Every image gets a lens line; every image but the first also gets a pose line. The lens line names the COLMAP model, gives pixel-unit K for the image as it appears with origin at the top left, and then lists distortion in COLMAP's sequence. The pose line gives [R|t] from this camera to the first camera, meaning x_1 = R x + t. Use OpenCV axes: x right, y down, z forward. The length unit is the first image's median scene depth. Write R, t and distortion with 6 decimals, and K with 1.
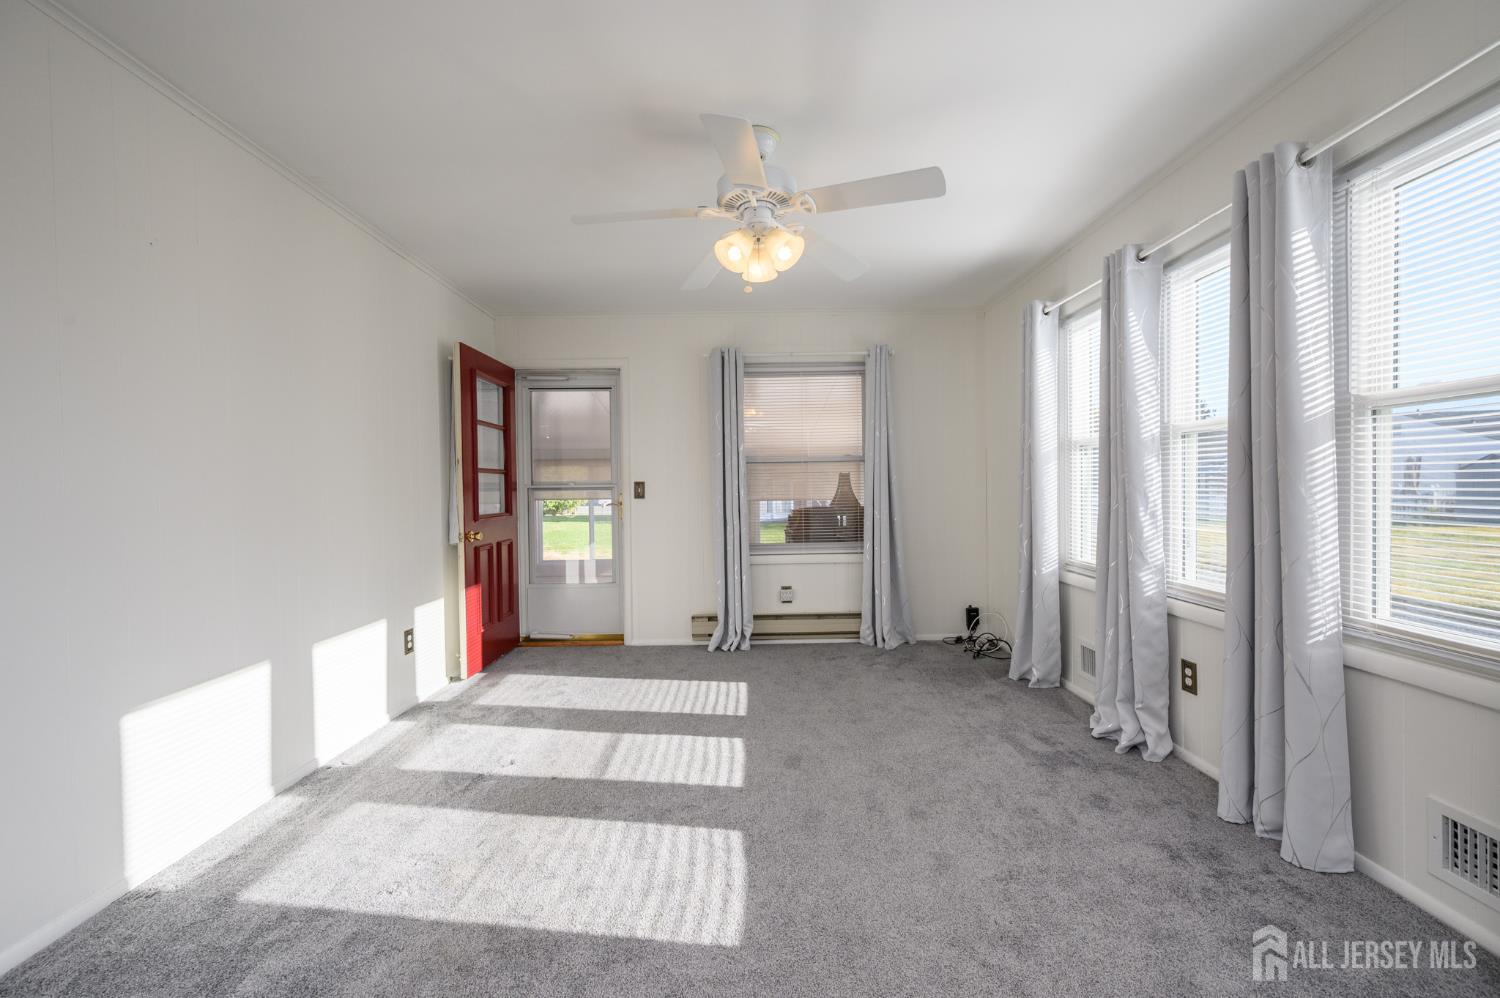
lens RADIAL K [[590.7, 0, 750.6], [0, 590.7, 494.6], [0, 0, 1]] dist [-0.001148, -0.000419]
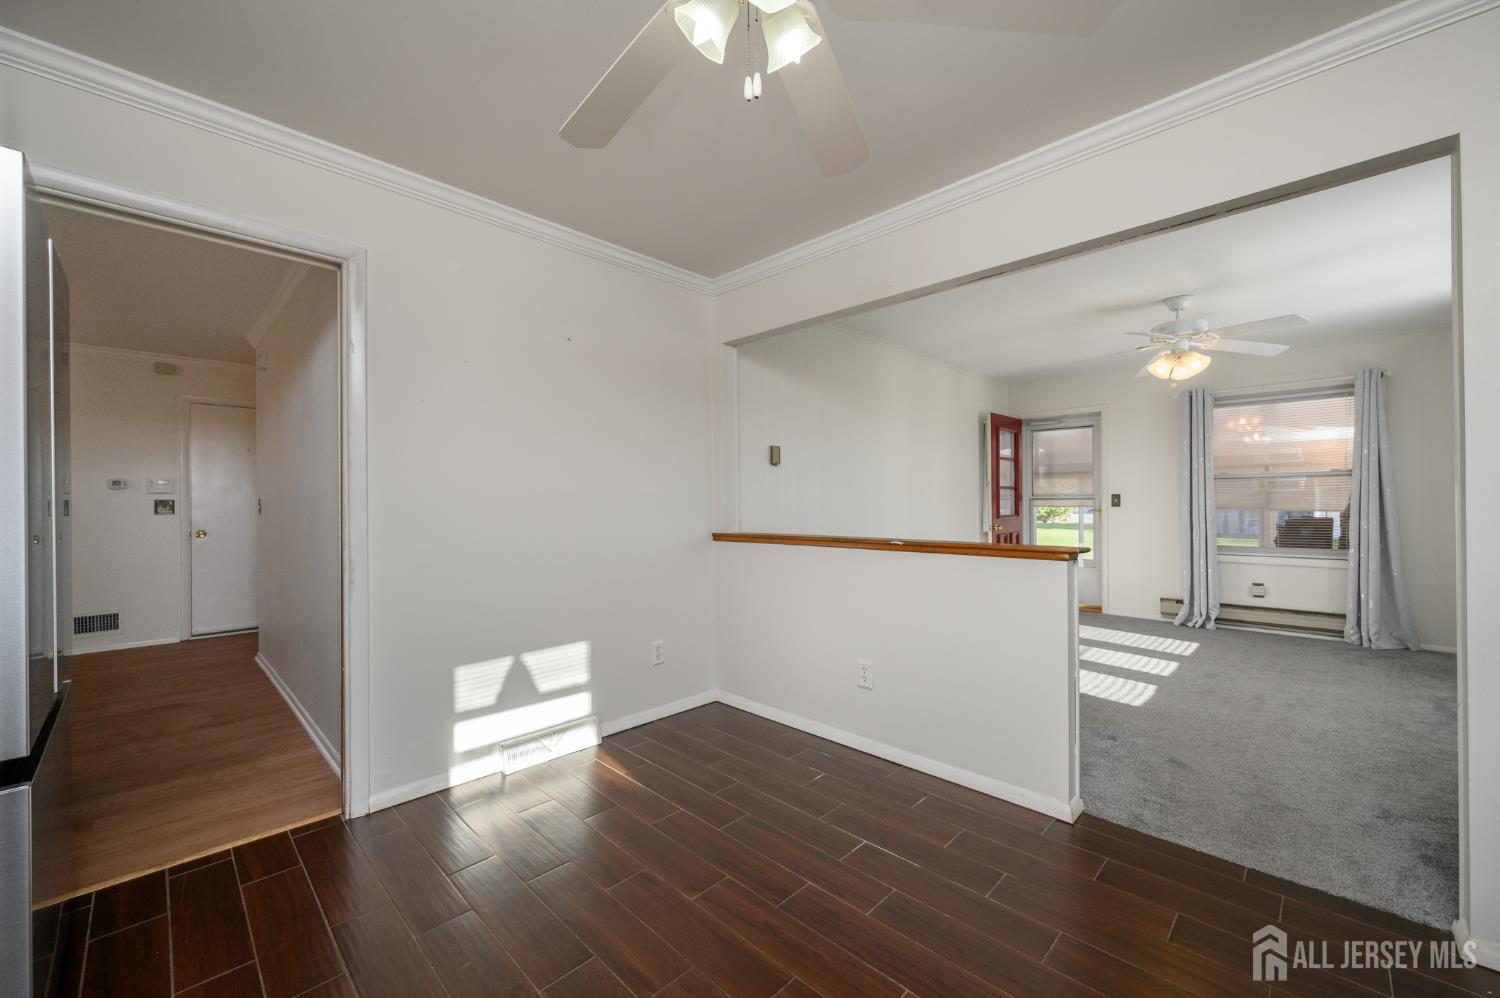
lens RADIAL K [[591.0, 0, 751.3], [0, 591.0, 503.2], [0, 0, 1]] dist [0.000187, -0.000266]
pose [[0.710453, 0.011735, -0.703647, 0.176376], [-0.009958, 0.999928, 0.006622, -0.001880], [0.703674, 0.002302, 0.710519, -0.565574]]
